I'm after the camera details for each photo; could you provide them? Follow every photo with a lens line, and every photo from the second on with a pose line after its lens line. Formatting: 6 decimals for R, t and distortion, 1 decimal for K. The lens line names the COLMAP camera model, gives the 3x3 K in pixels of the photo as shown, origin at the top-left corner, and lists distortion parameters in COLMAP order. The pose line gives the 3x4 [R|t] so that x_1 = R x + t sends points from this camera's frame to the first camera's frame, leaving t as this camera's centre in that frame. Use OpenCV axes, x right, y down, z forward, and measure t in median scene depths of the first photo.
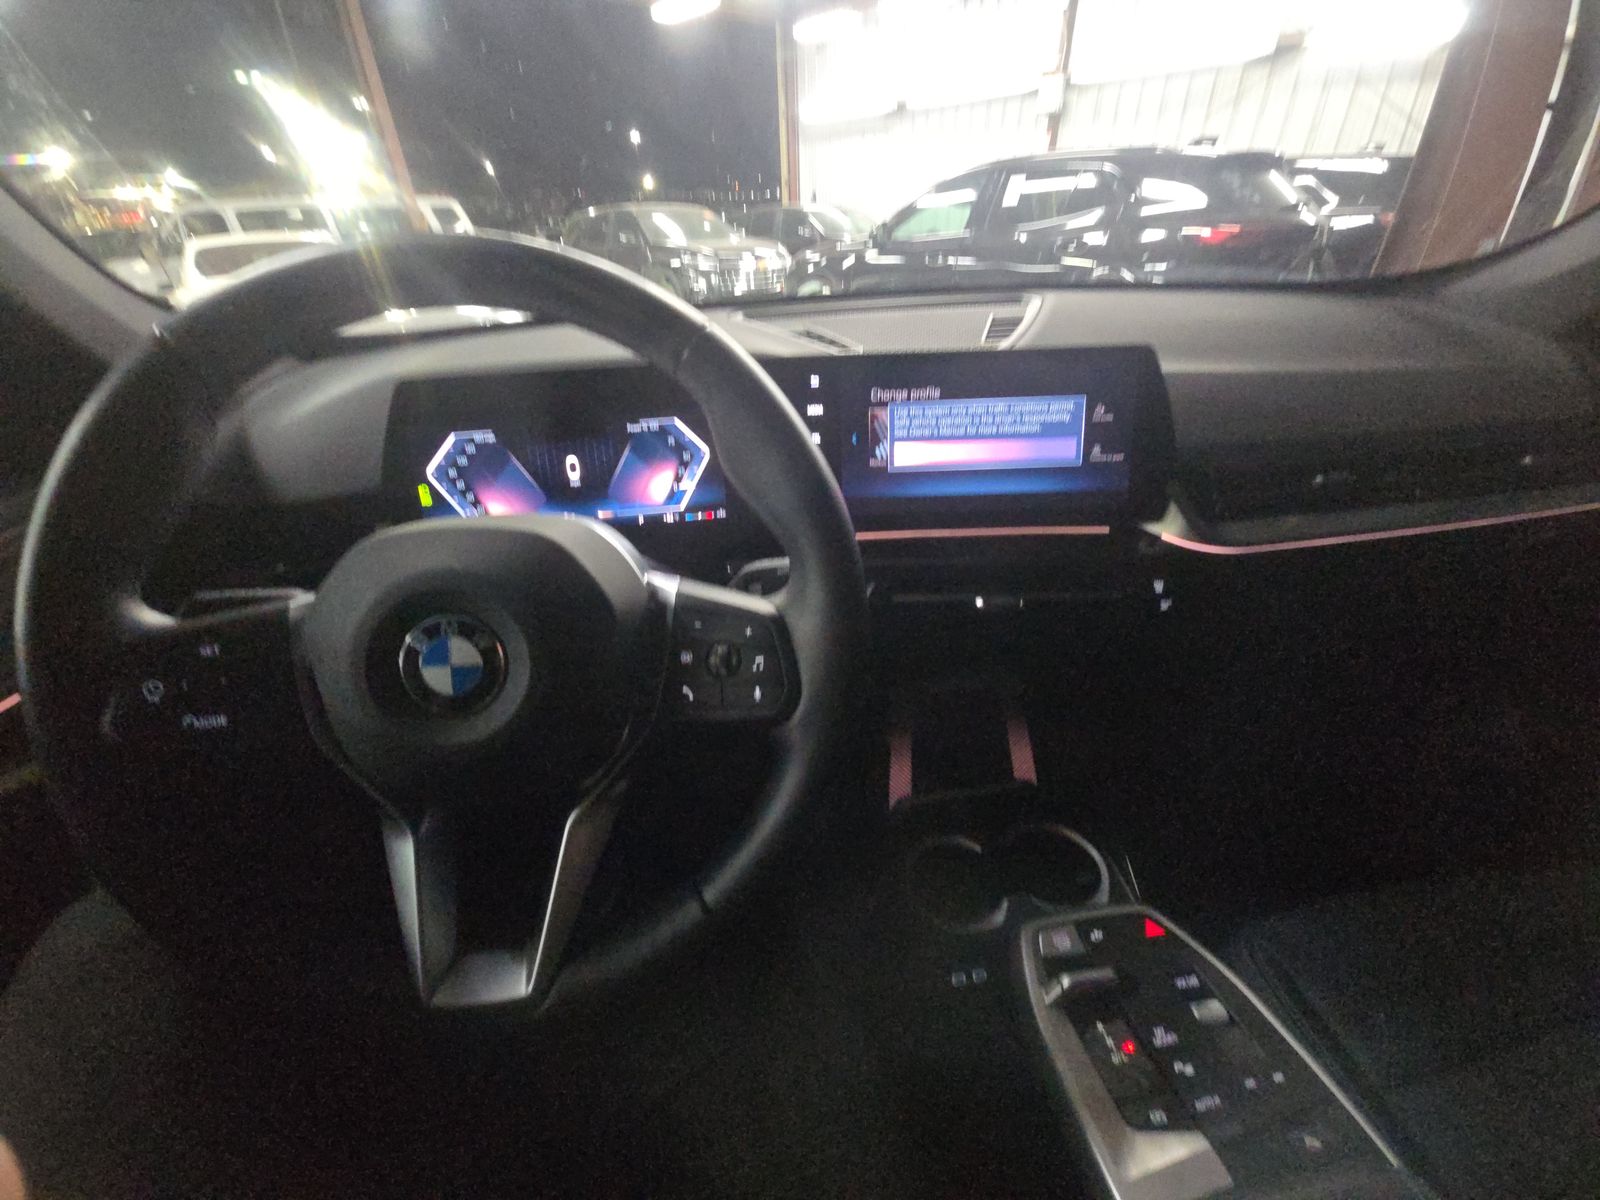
lens RADIAL K [[644.0, 0, 800.0], [0, 644.0, 600.0], [0, 0, 1]] dist [0.002677, -0.000419]
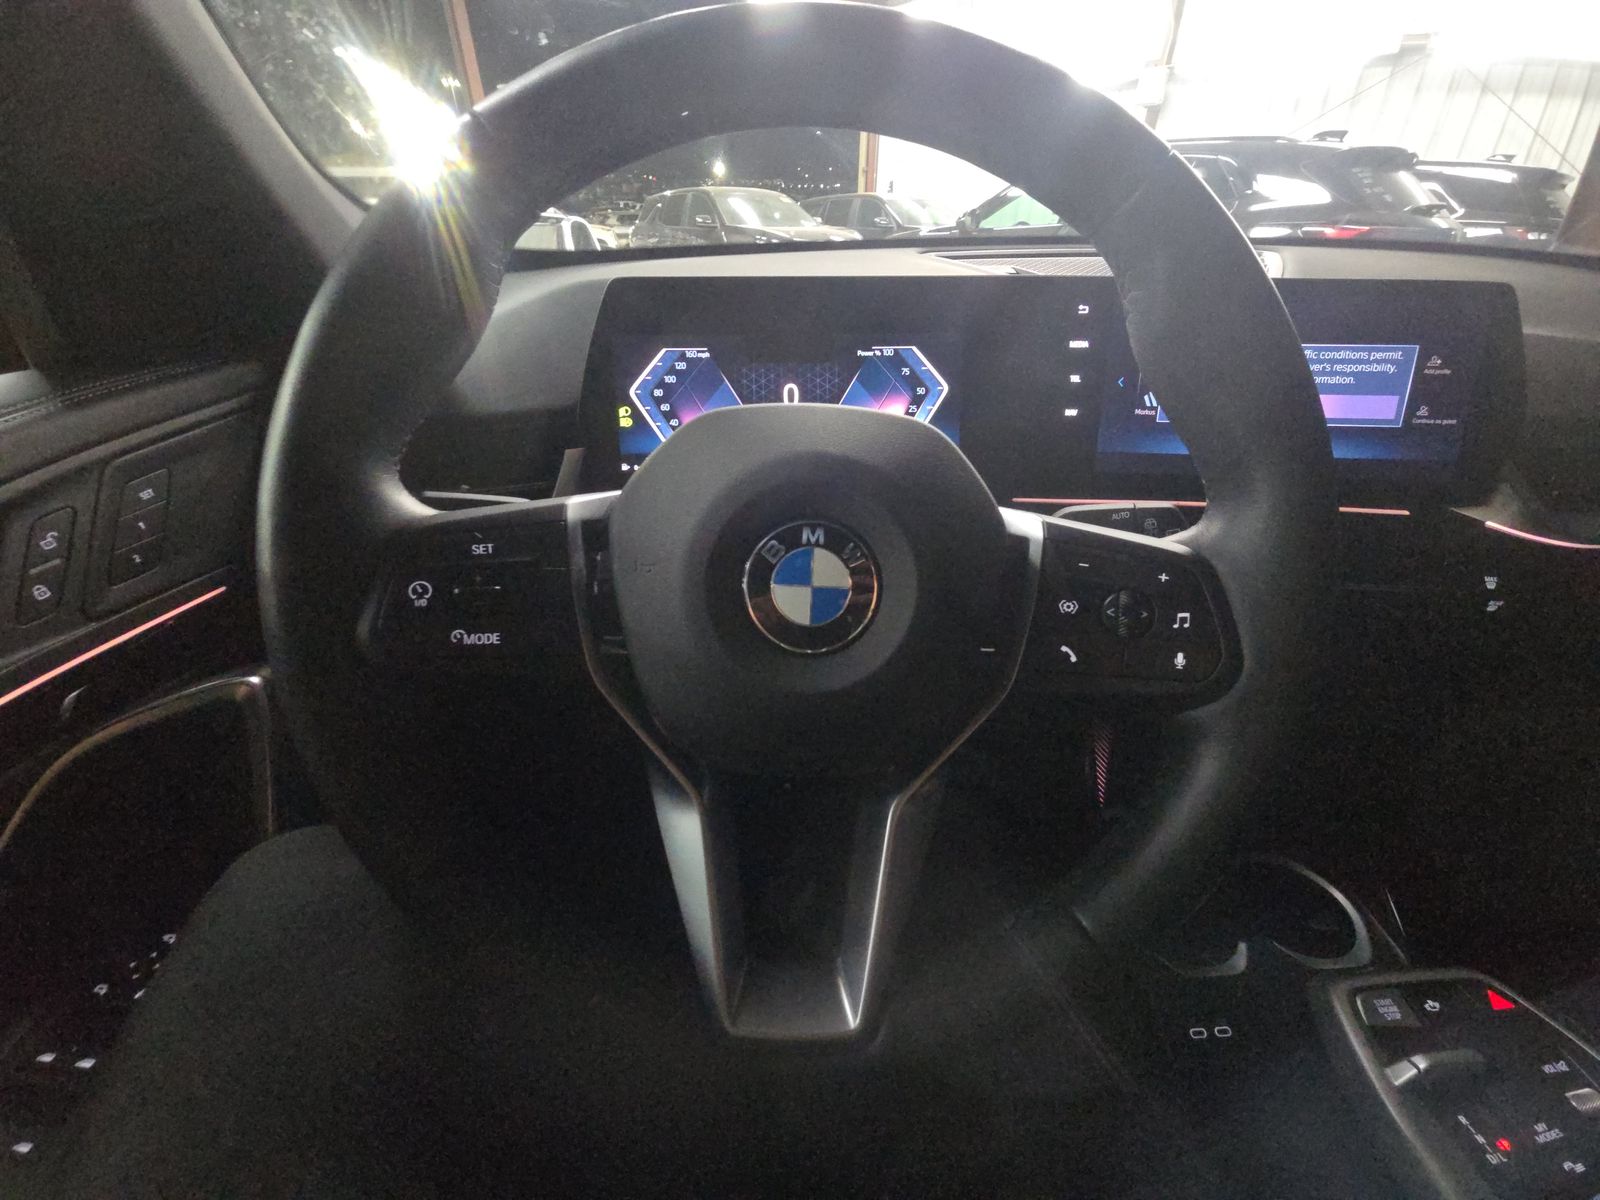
lens RADIAL K [[641.9, 0, 800.0], [0, 641.9, 600.0], [0, 0, 1]] dist [0.022867, -0.013430]
pose [[0.995756, 0.073645, -0.055198, -0.265996], [-0.073271, 0.997273, 0.008783, 0.057814], [0.055695, -0.004701, 0.998437, 0.132330]]
